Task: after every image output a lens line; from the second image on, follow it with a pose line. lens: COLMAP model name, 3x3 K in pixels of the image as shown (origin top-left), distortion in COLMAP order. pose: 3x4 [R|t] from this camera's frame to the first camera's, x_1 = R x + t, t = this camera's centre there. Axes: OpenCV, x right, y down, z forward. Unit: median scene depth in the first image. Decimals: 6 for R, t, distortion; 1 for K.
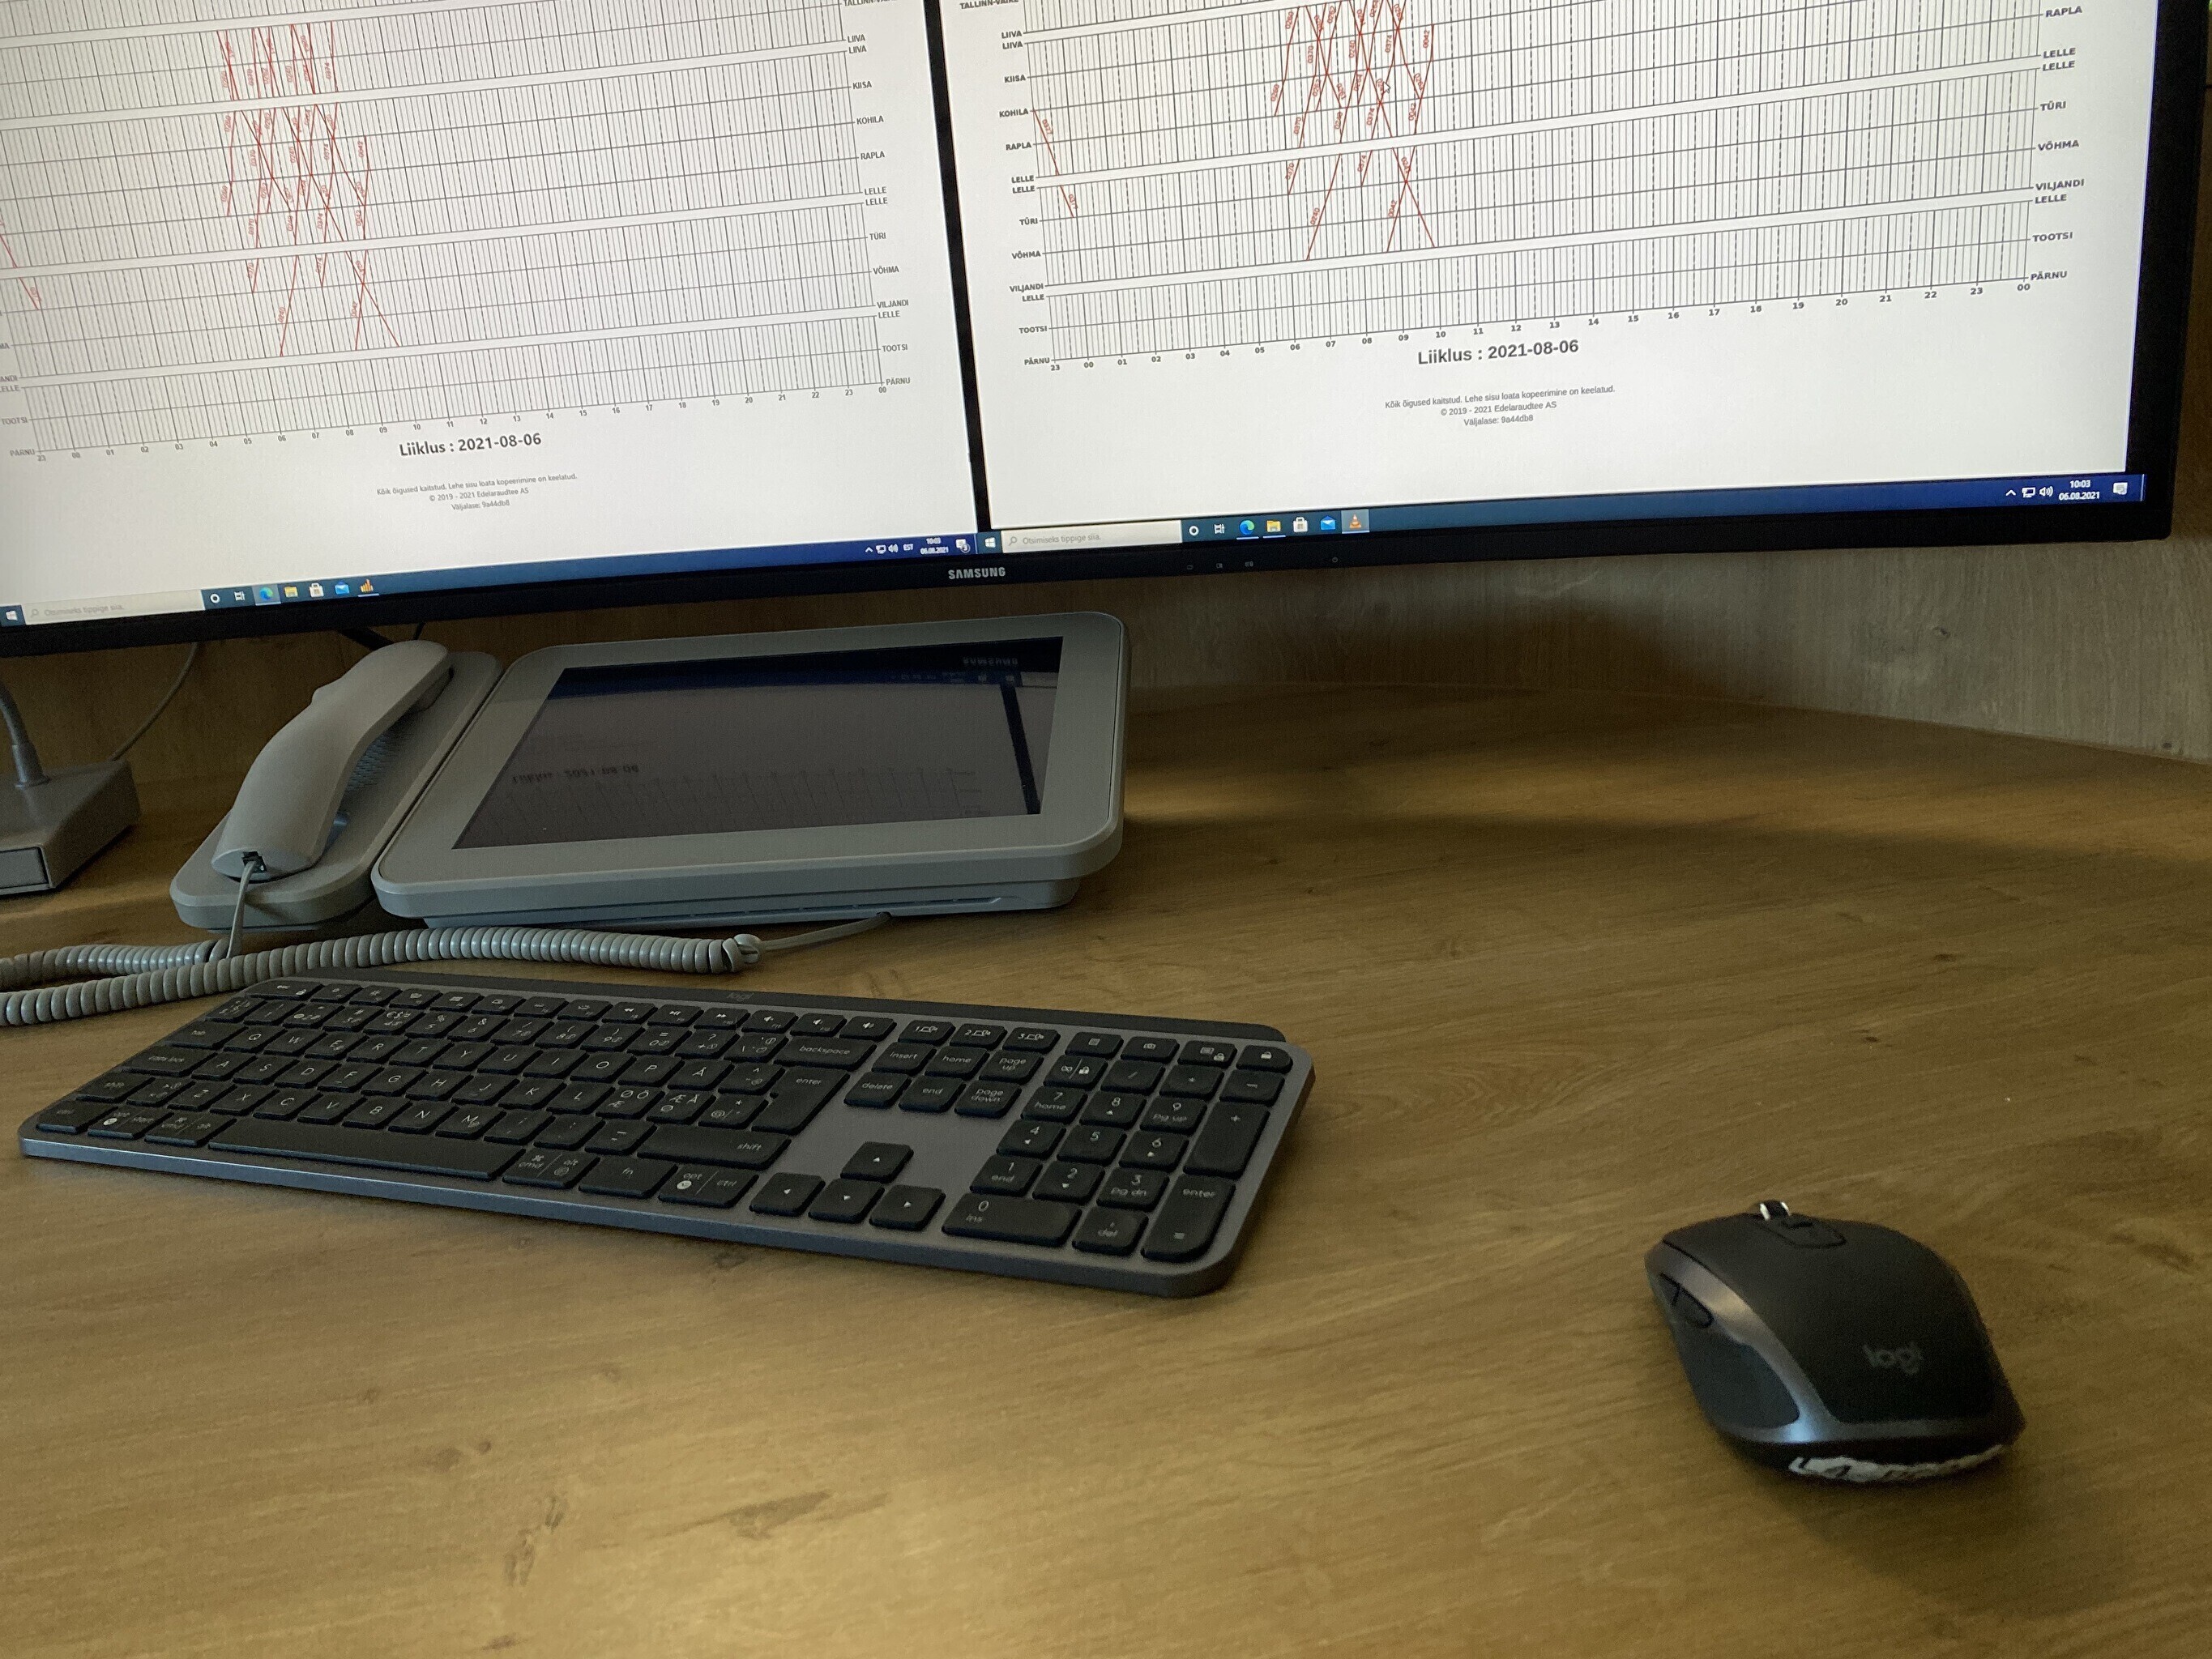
lens RADIAL K [[1668.9, 0, 1103.1], [0, 1668.9, 804.2], [0, 0, 1]] dist [-0.004466, -0.002348]
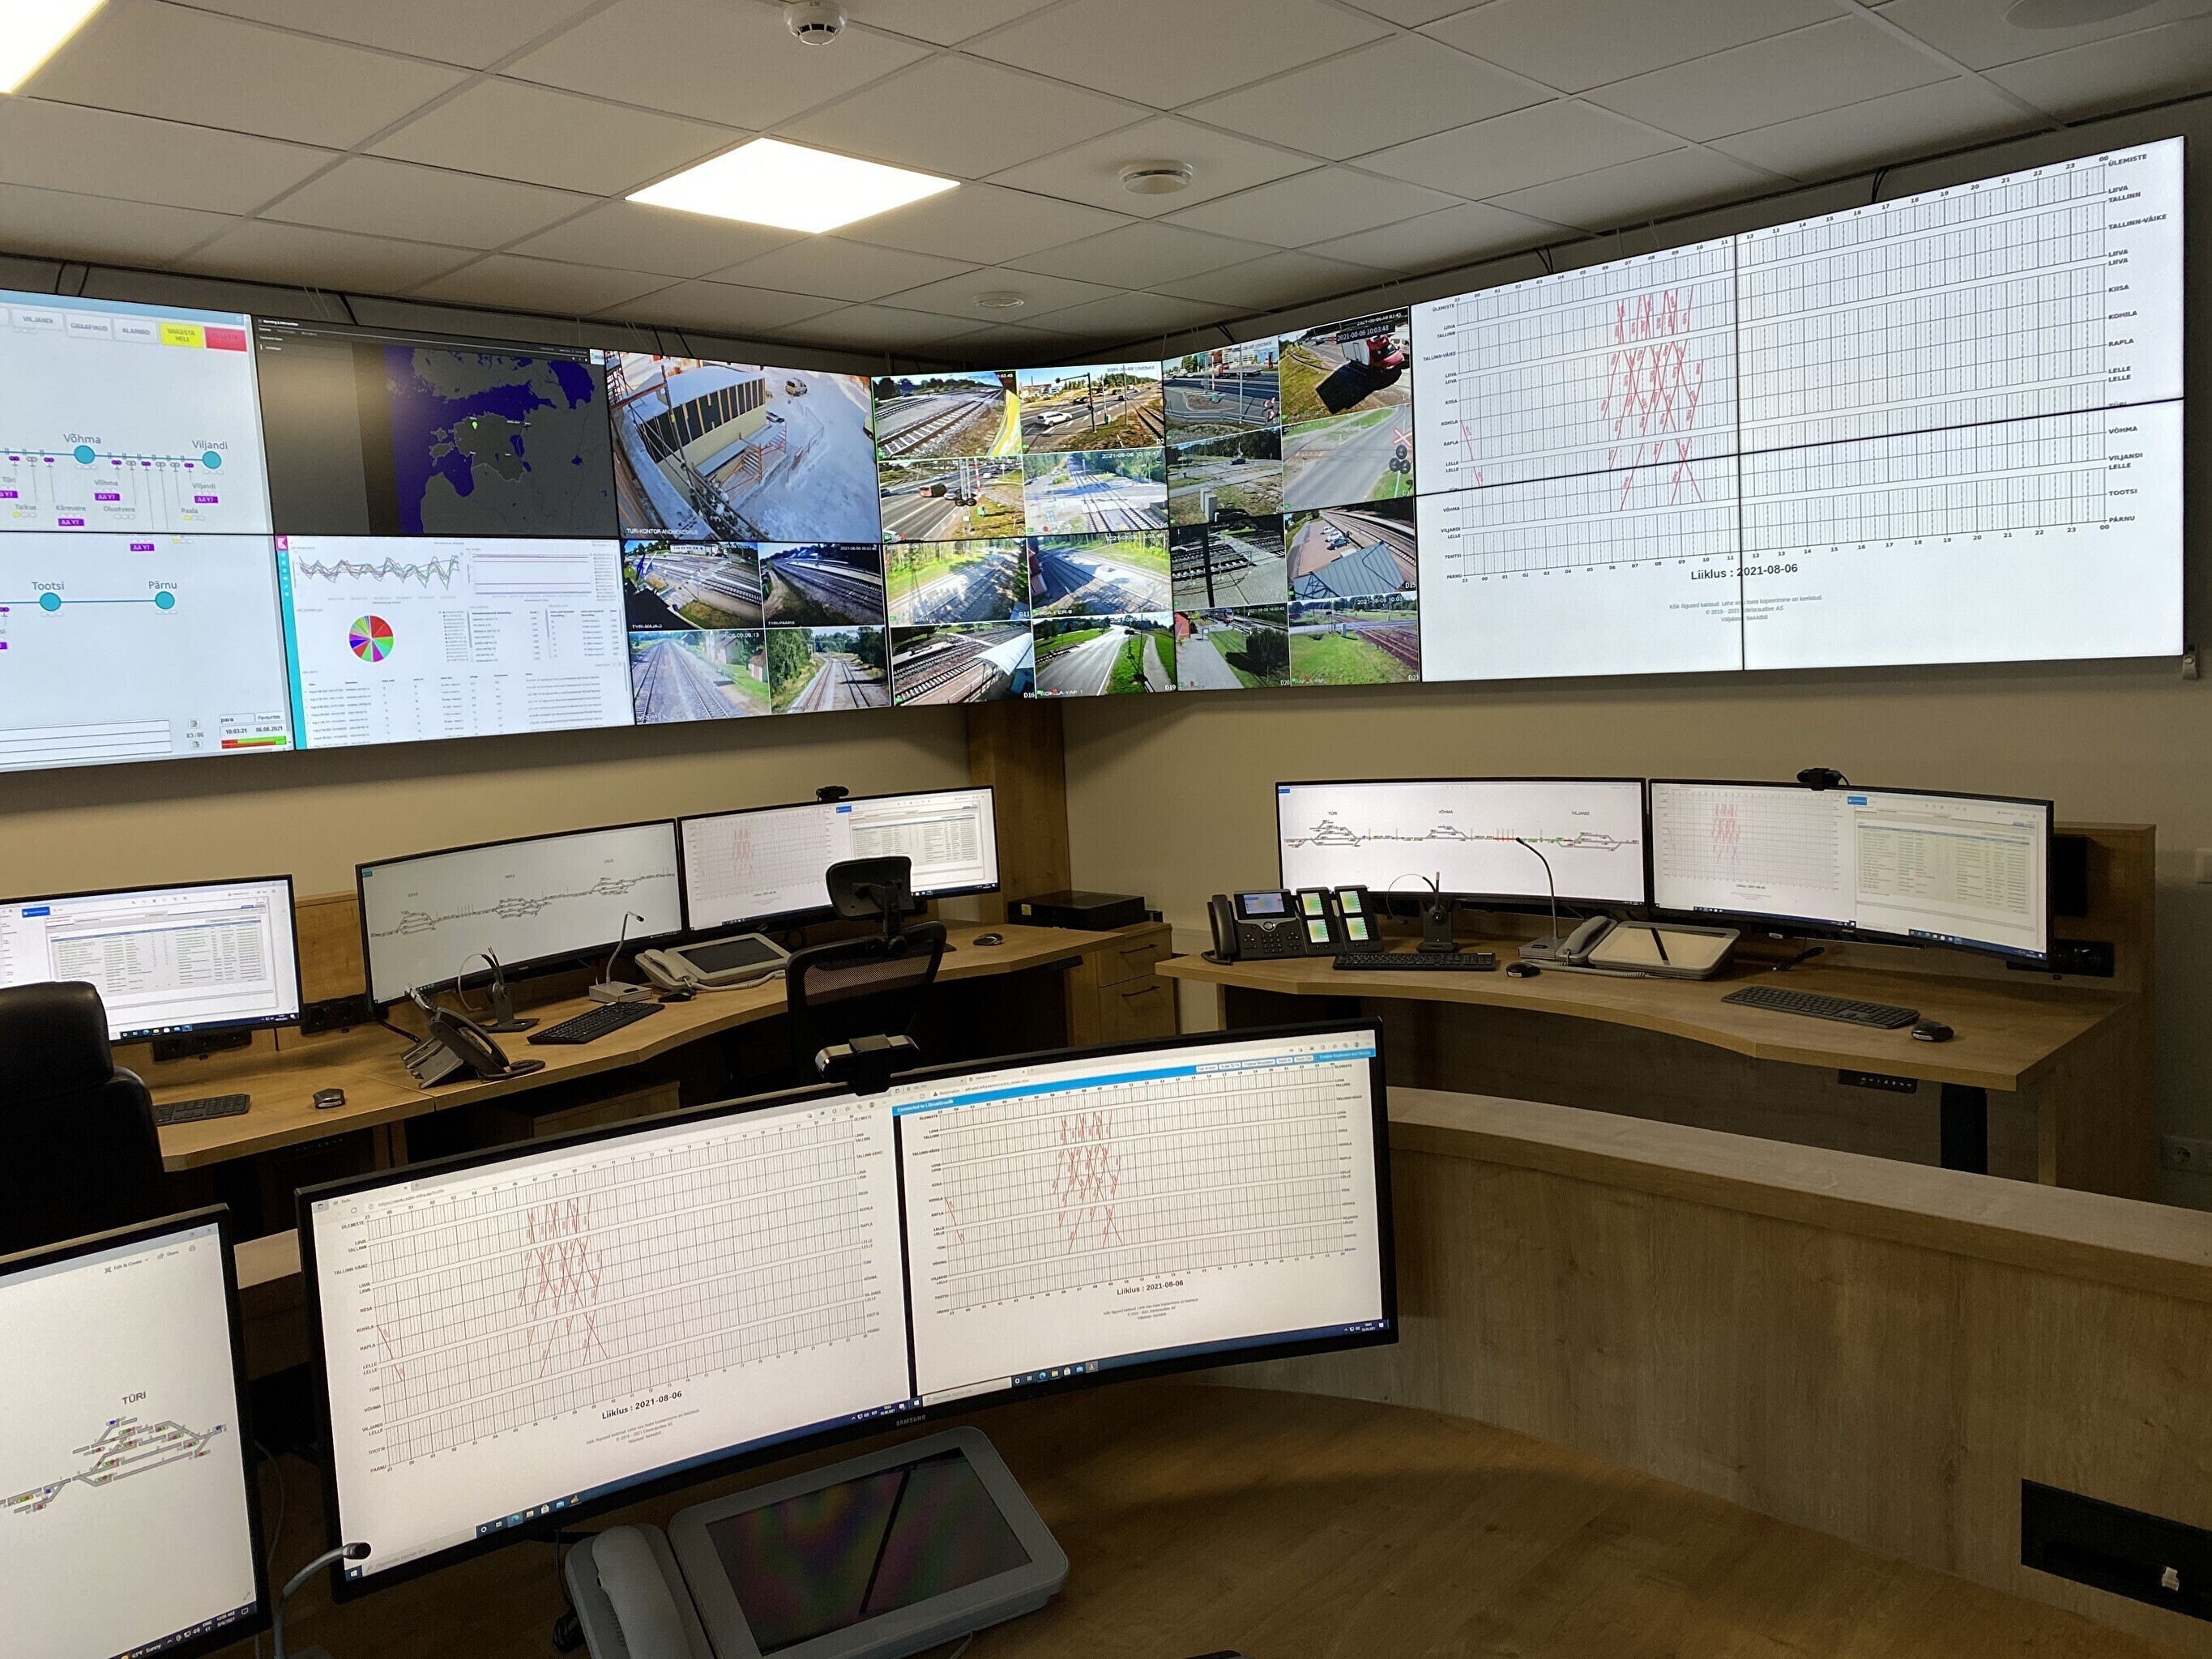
lens RADIAL K [[1655.5, 0, 1112.5], [0, 1655.5, 831.6], [0, 0, 1]] dist [0.086321, -0.168025]
pose [[0.828538, -0.015753, 0.559711, -1.021281], [0.128740, 0.978184, -0.163042, -0.491224], [-0.544931, 0.207144, 0.812491, -0.908016]]
